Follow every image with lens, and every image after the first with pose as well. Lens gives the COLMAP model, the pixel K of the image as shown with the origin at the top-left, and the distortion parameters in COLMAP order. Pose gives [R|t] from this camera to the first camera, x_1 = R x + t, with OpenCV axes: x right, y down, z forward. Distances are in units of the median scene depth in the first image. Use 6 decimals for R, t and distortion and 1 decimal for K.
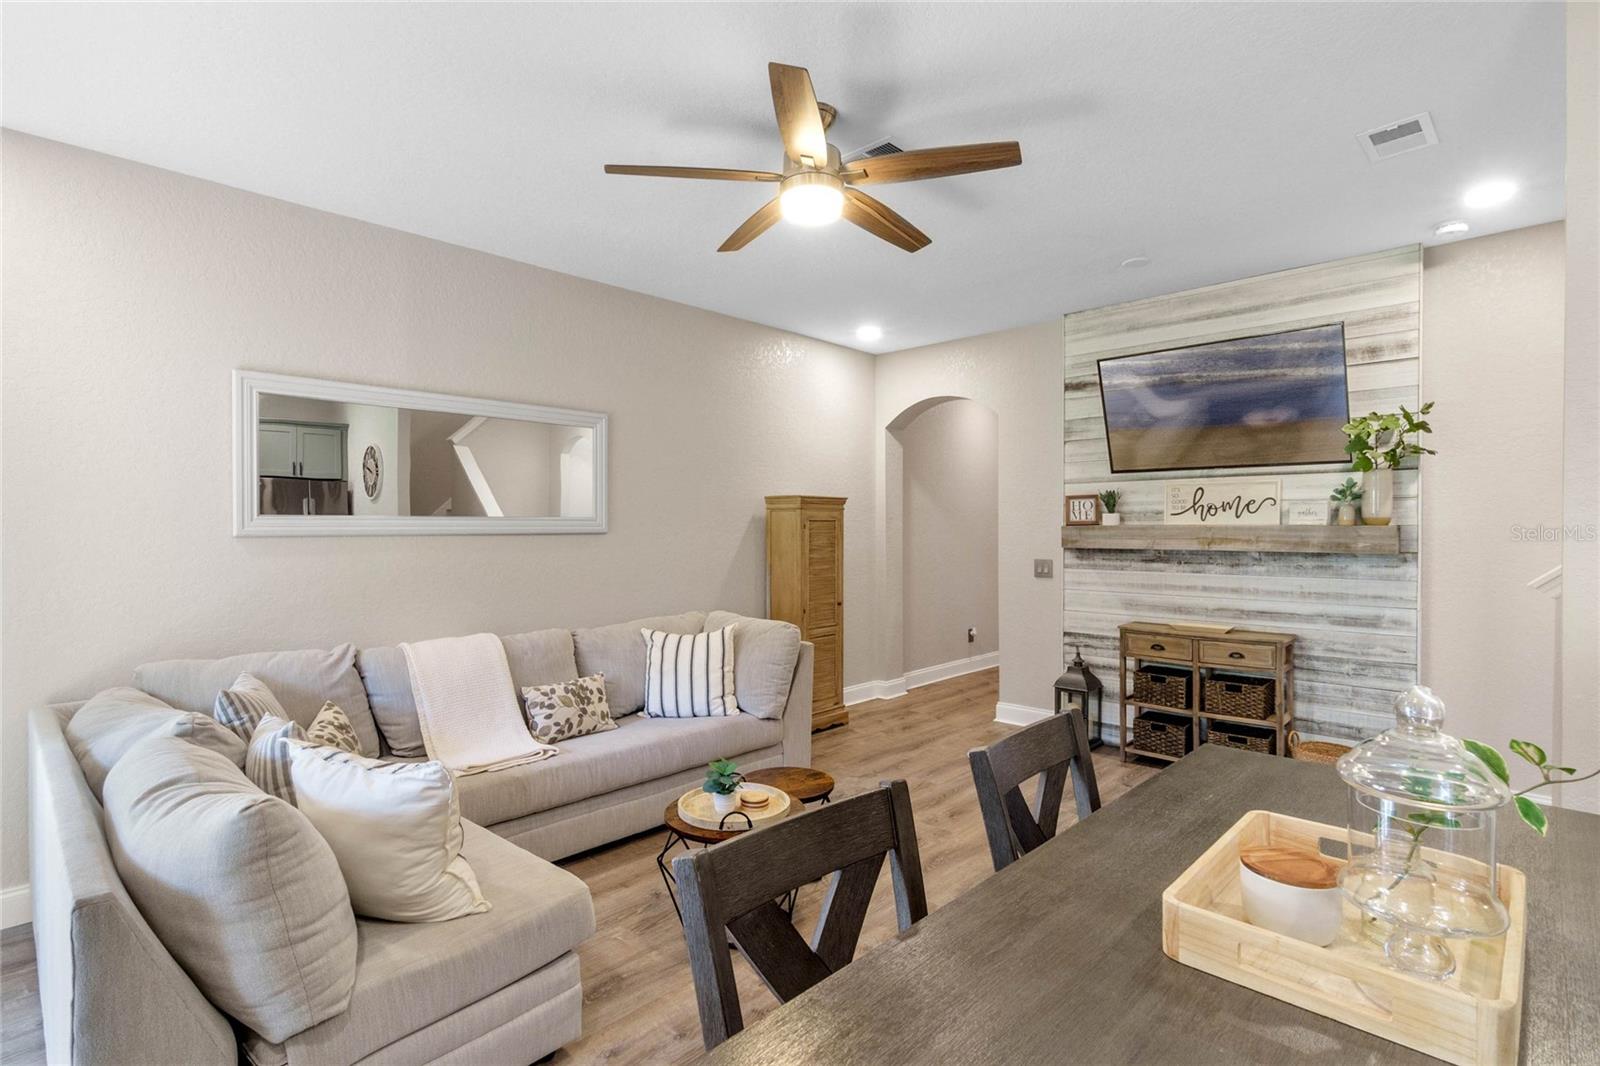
lens RADIAL K [[773.9, 0, 792.0], [0, 773.9, 534.2], [0, 0, 1]] dist [0.002268, -0.000156]
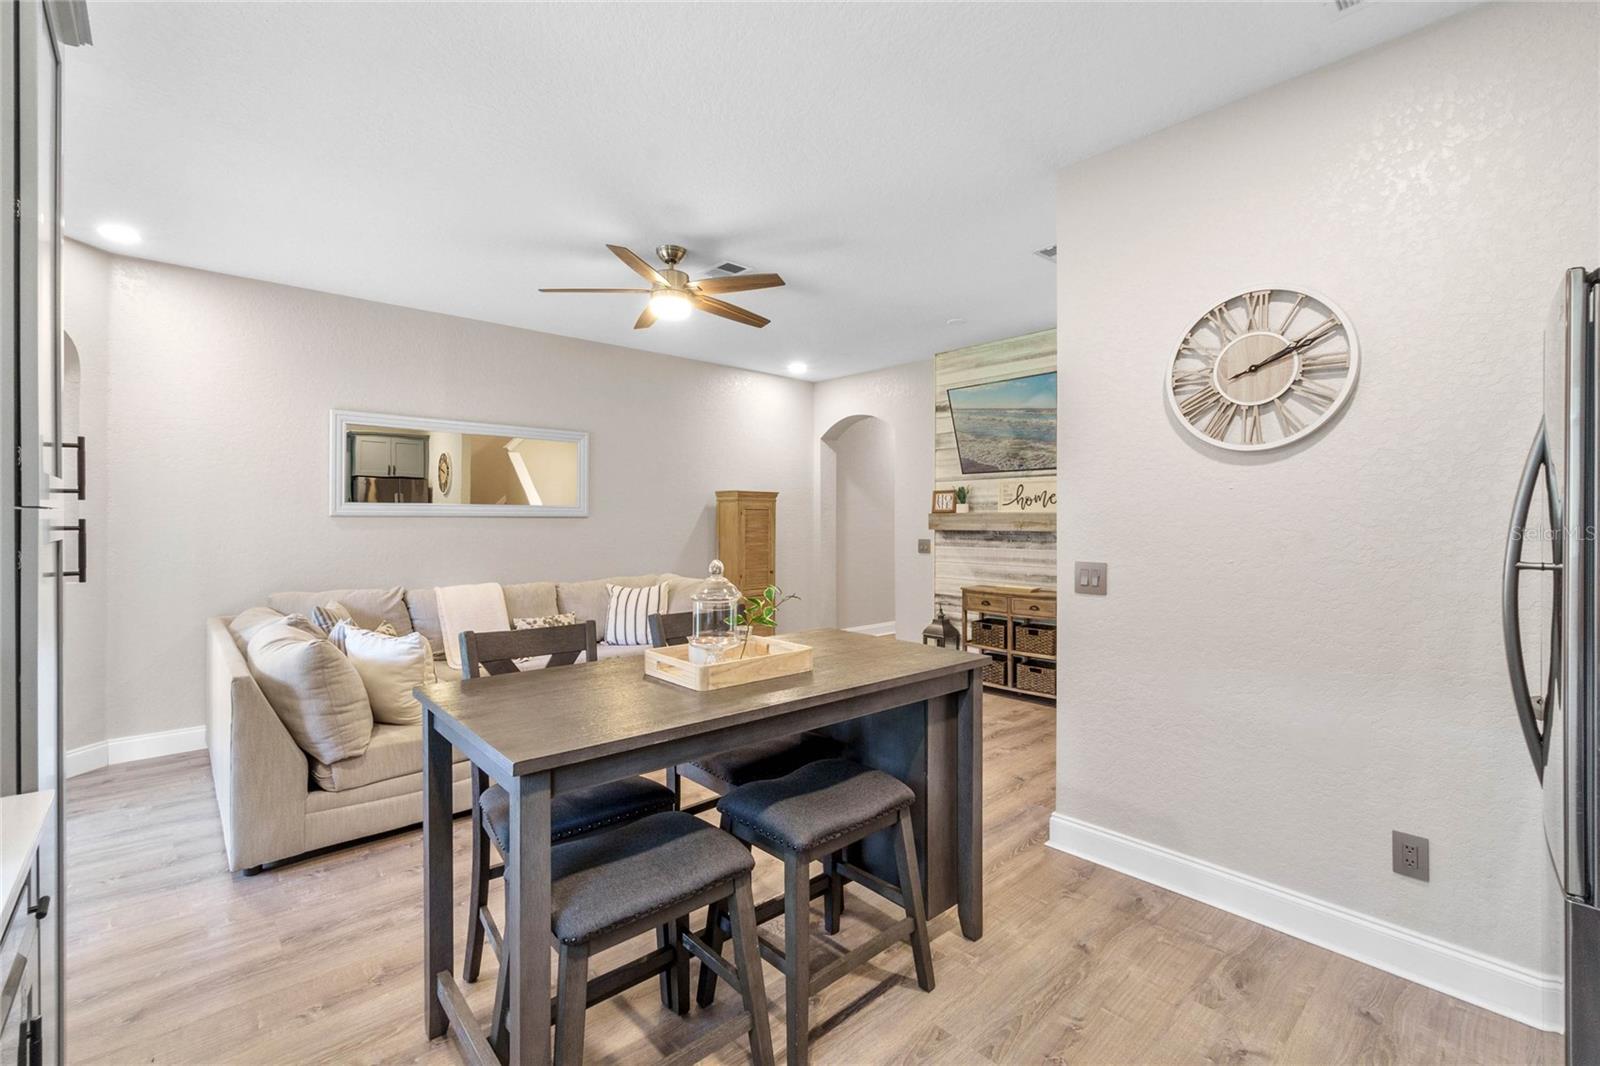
lens RADIAL K [[700.7, 0, 790.8], [0, 700.7, 521.2], [0, 0, 1]] dist [-0.001309, 0.000030]
pose [[0.997172, 0.003849, -0.075051, 0.217586], [-0.004442, 0.999960, -0.007748, 0.014033], [0.075018, 0.008059, 0.997150, -0.235122]]
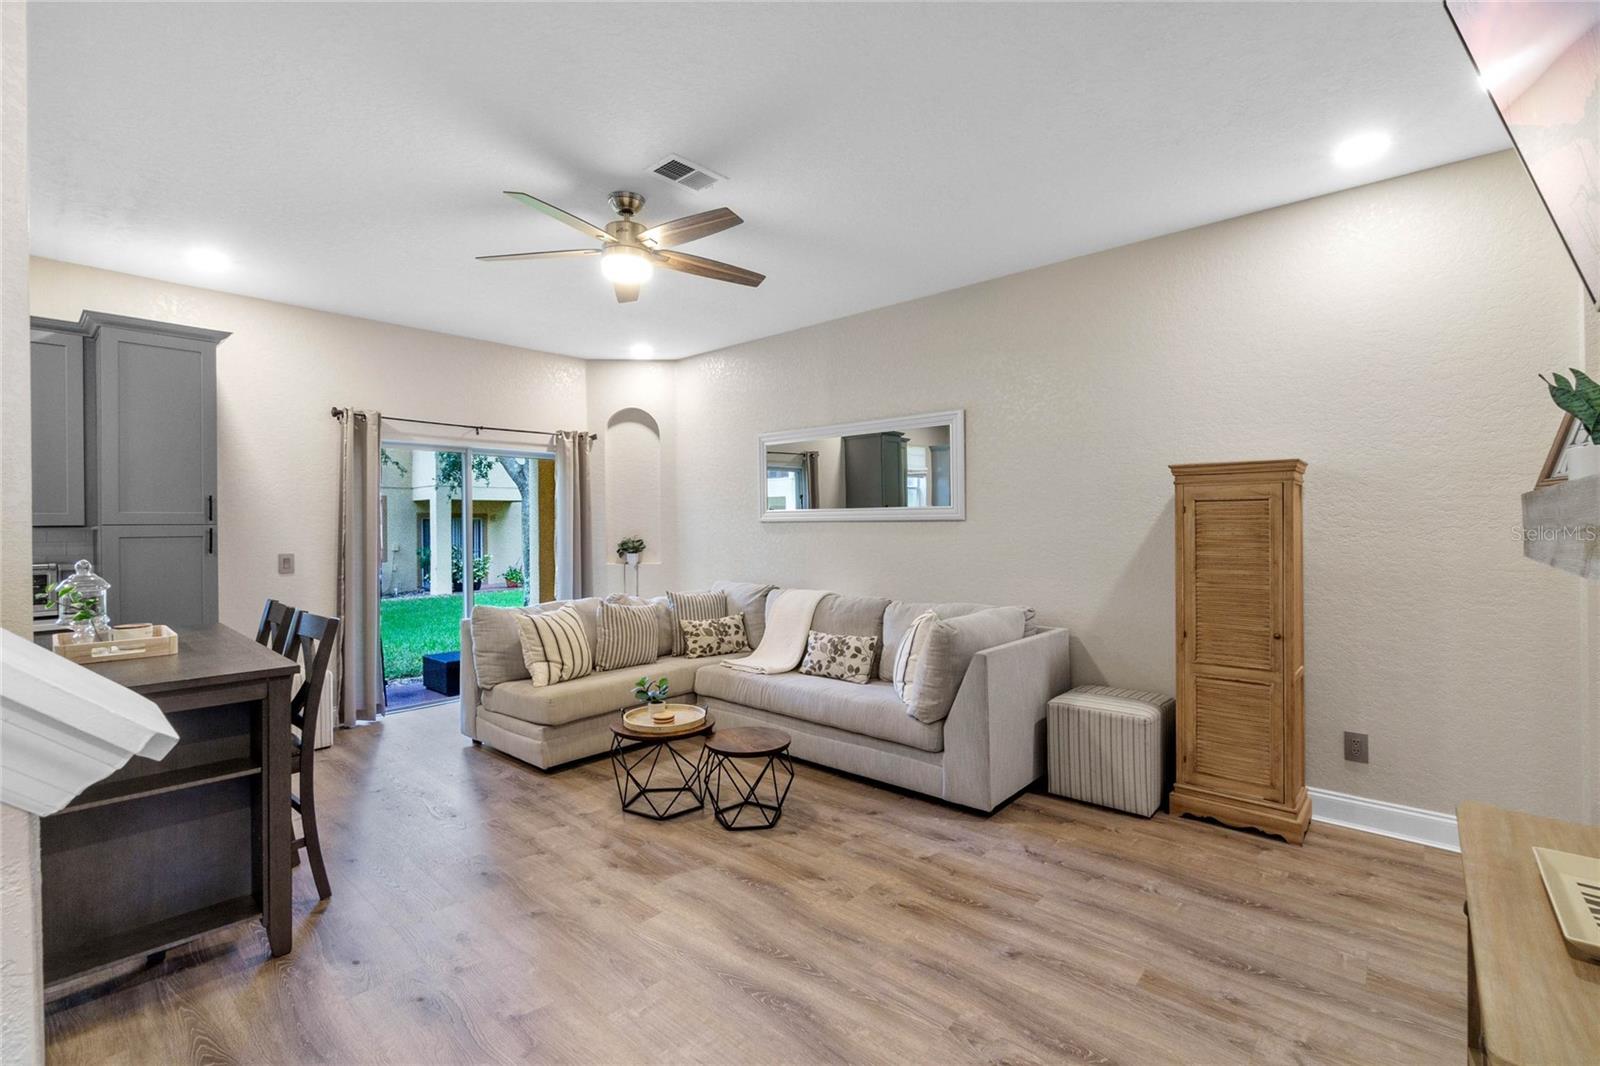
lens RADIAL K [[700.7, 0, 790.8], [0, 700.7, 521.2], [0, 0, 1]] dist [-0.001309, 0.000030]
pose [[0.033891, 0.001406, -0.999425, 0.701743], [-0.004071, 0.999991, 0.001268, 0.000310], [0.999417, 0.004025, 0.033896, 0.709155]]
